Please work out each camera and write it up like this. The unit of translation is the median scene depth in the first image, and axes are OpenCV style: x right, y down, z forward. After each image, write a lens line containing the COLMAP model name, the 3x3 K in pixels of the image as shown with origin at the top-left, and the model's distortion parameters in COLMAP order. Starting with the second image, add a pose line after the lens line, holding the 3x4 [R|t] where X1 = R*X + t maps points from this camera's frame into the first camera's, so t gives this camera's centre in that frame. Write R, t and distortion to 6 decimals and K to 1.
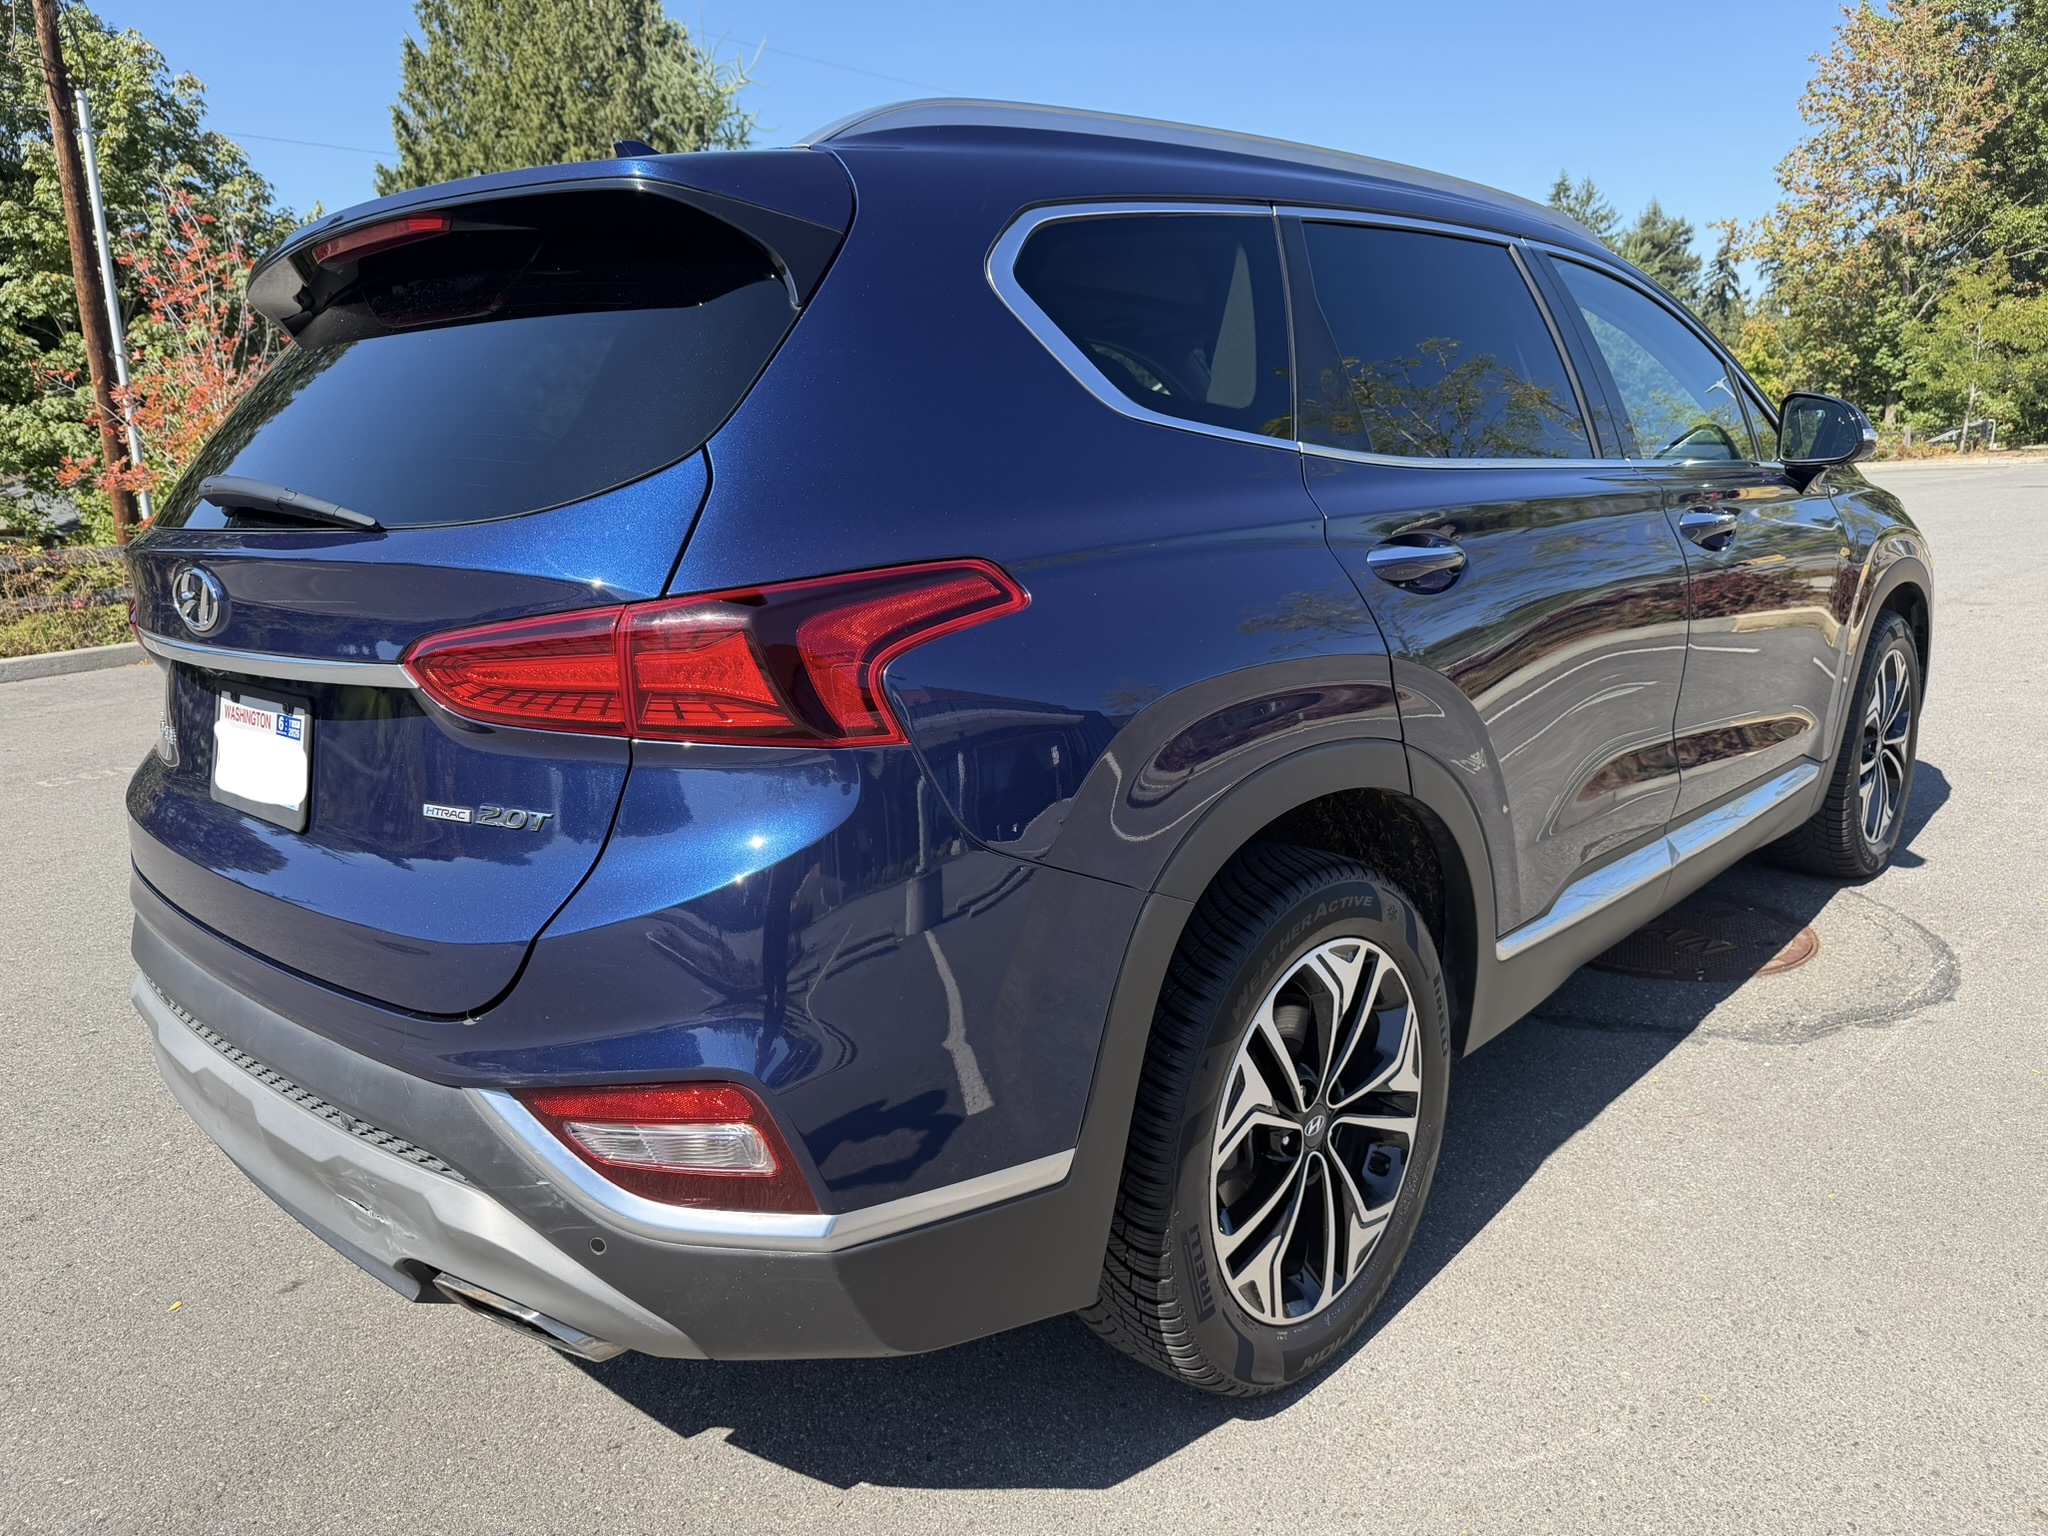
lens RADIAL K [[1467.1, 0, 1013.2], [0, 1467.1, 775.1], [0, 0, 1]] dist [0.039895, -0.059420]
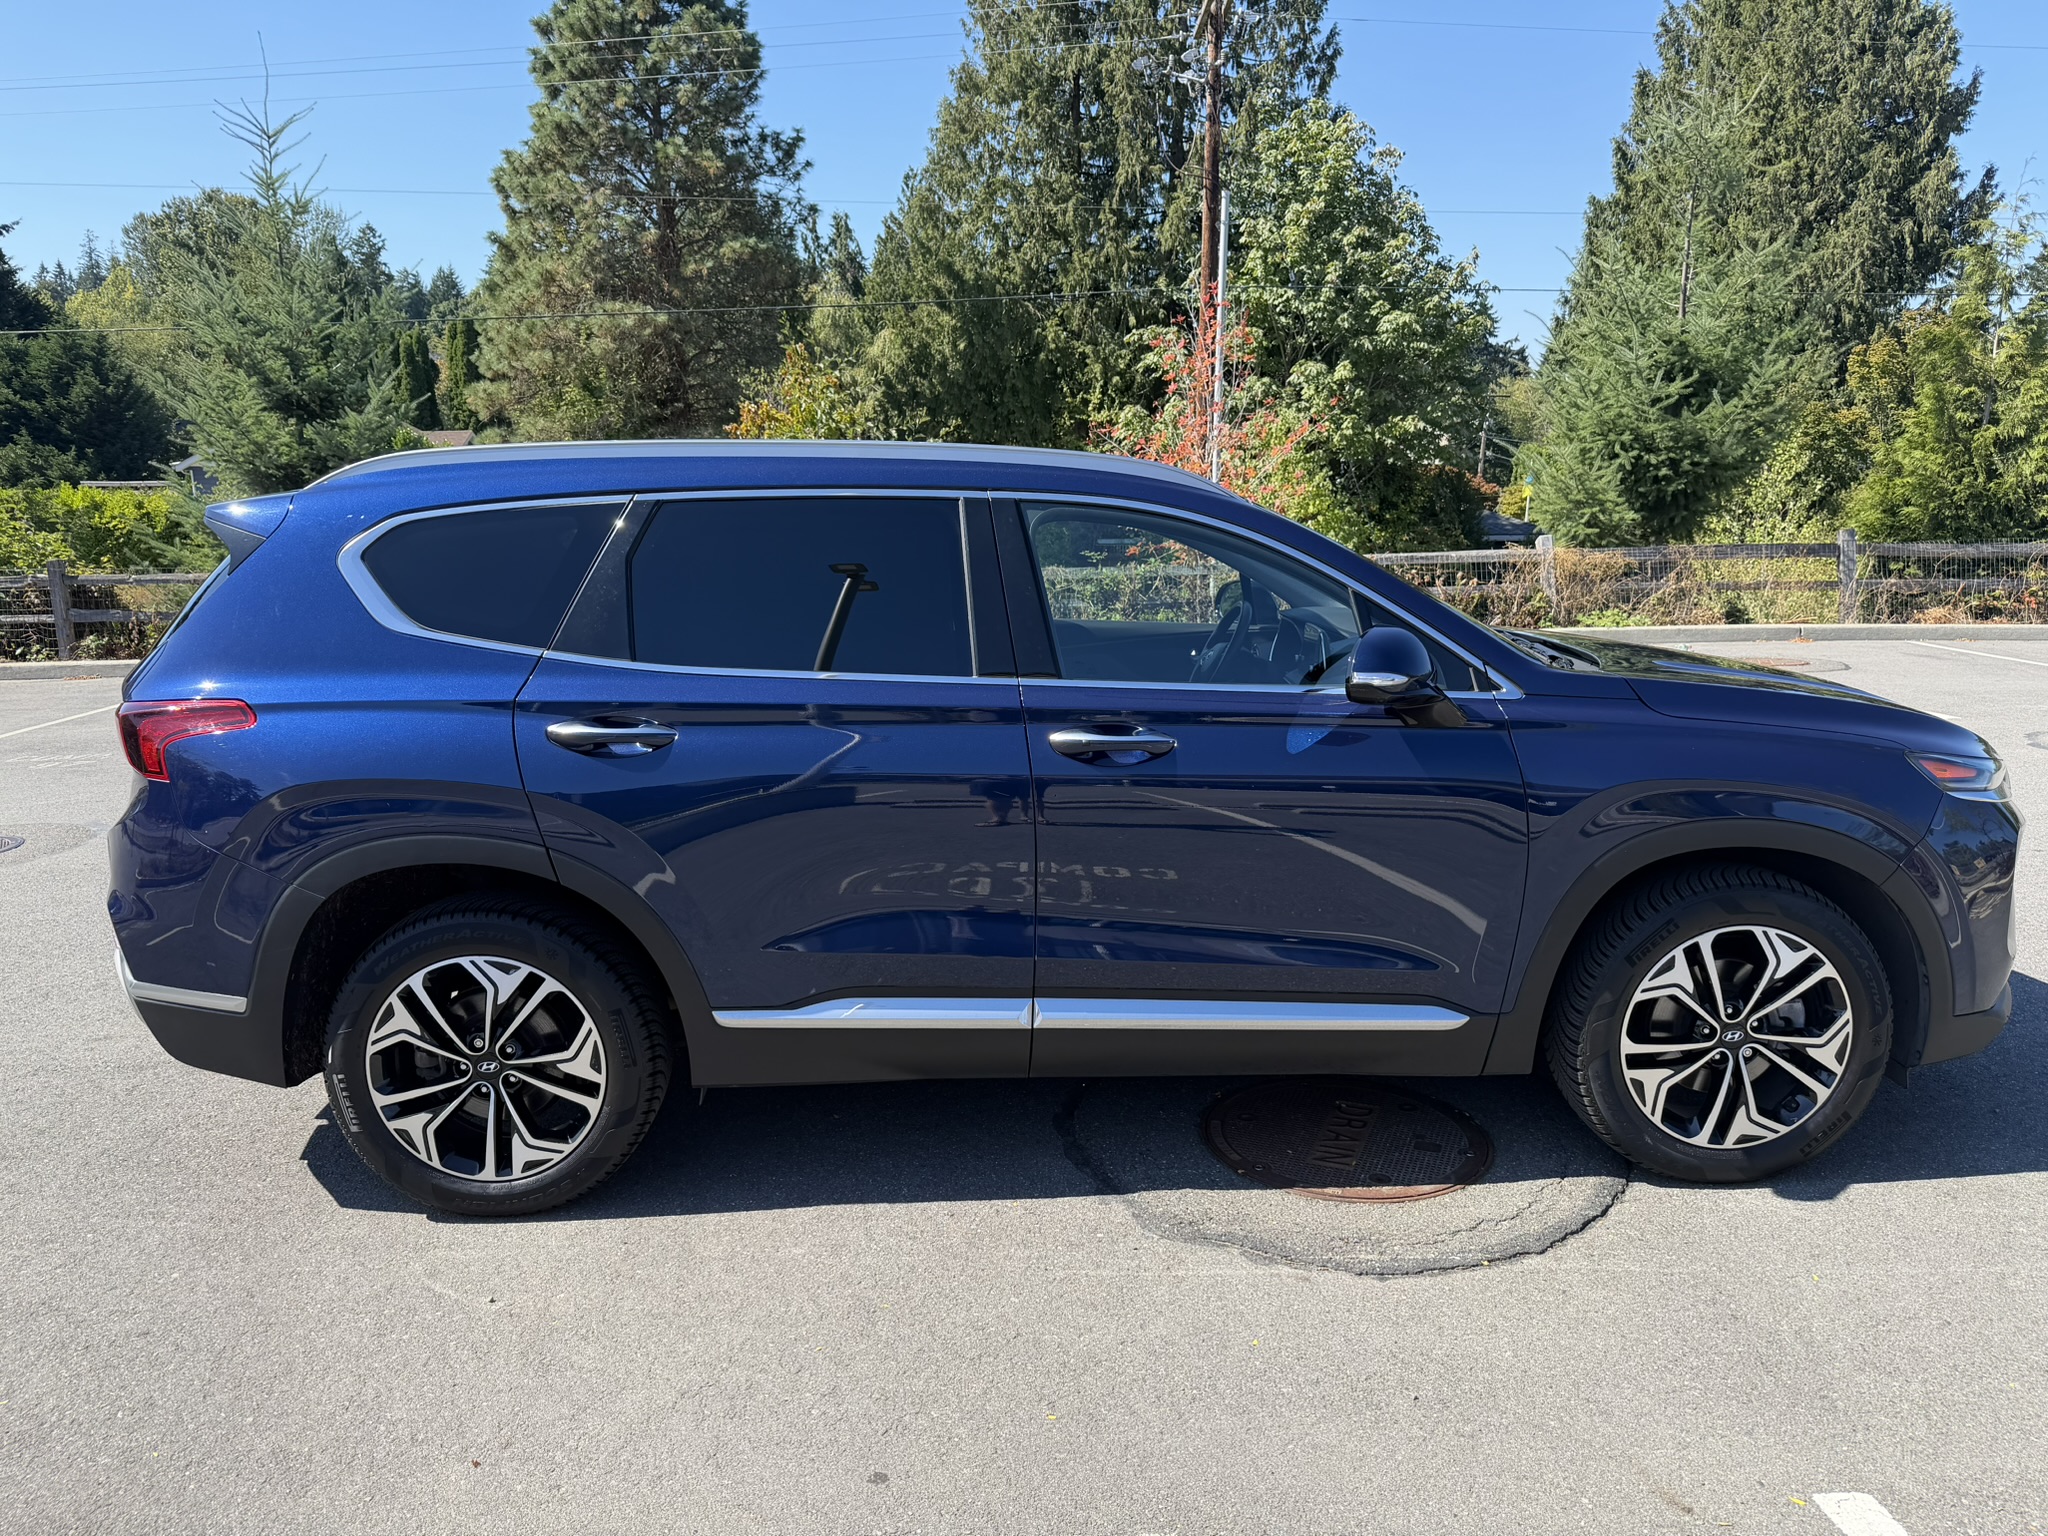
lens RADIAL K [[1467.1, 0, 1013.2], [0, 1467.1, 775.1], [0, 0, 1]] dist [0.039895, -0.059420]
pose [[0.695803, 0.173684, -0.696916, 0.134141], [-0.176969, 0.981864, 0.068011, -0.023240], [0.696089, 0.076010, 0.713920, 0.016808]]
